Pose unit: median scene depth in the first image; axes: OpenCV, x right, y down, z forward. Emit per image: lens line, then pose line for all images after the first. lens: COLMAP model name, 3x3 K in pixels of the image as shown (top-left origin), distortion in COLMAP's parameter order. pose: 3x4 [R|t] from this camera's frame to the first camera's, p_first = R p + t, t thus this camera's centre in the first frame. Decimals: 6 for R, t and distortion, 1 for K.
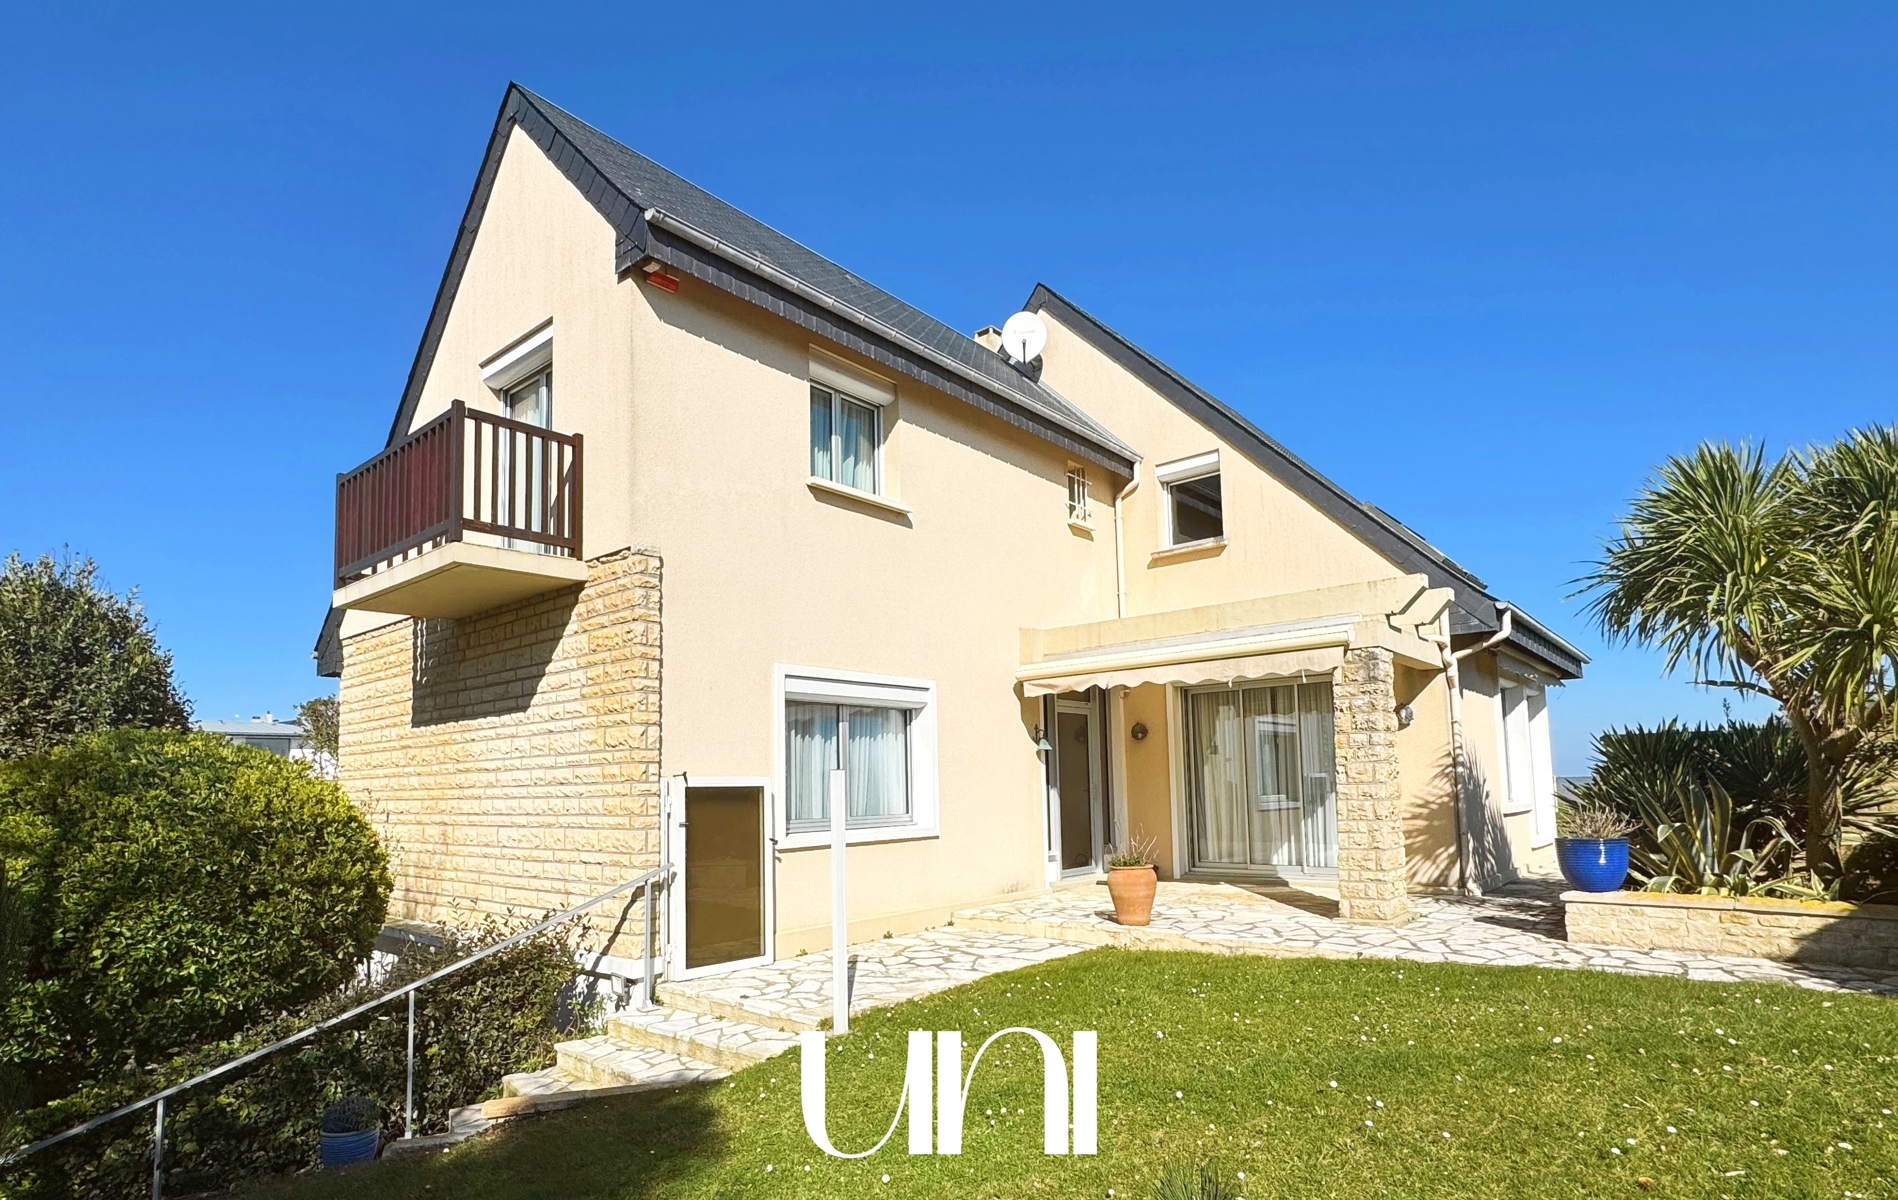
lens RADIAL K [[939.6, 0, 885.4], [0, 939.6, 717.4], [0, 0, 1]] dist [0.000236, 0.000103]
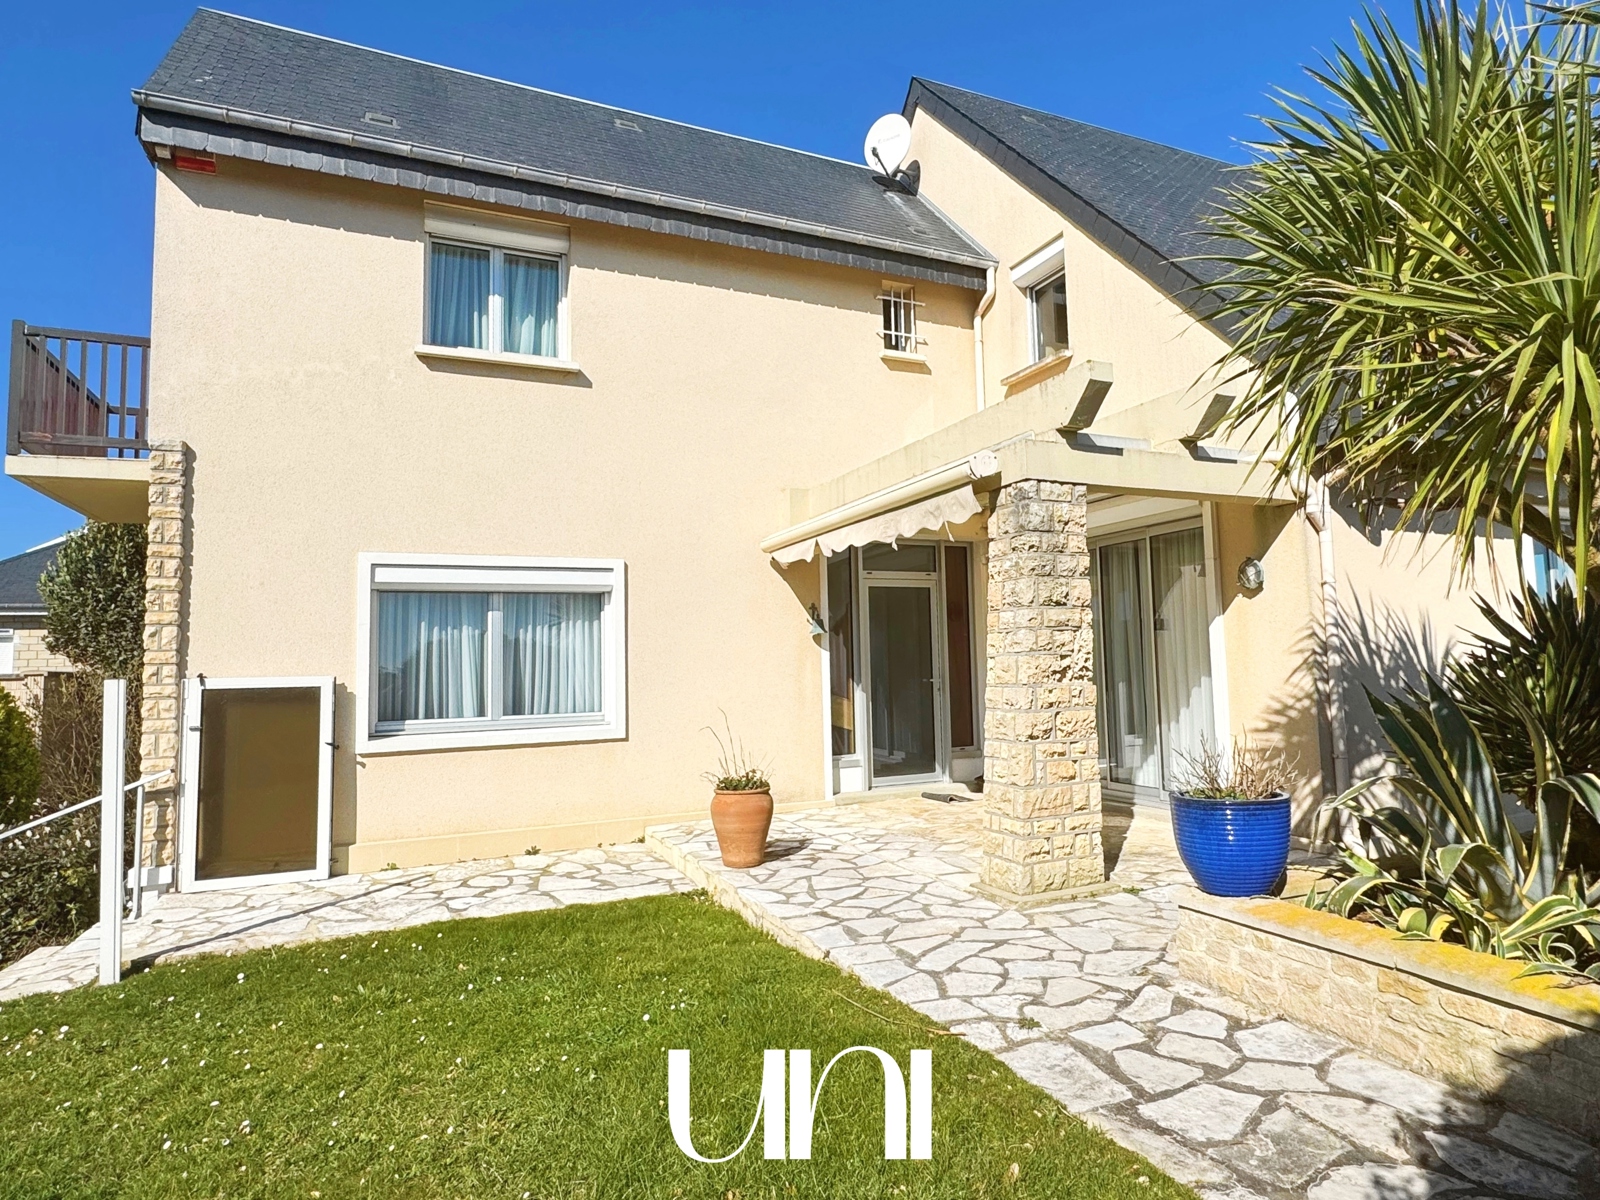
lens RADIAL K [[898.0, 0, 808.0], [0, 898.0, 599.8], [0, 0, 1]] dist [0.000731, -0.000431]
pose [[0.919746, -0.031221, -0.391270, 0.533752], [0.035215, 0.999375, 0.003034, 0.001686], [0.390931, -0.016569, 0.920271, 0.301714]]
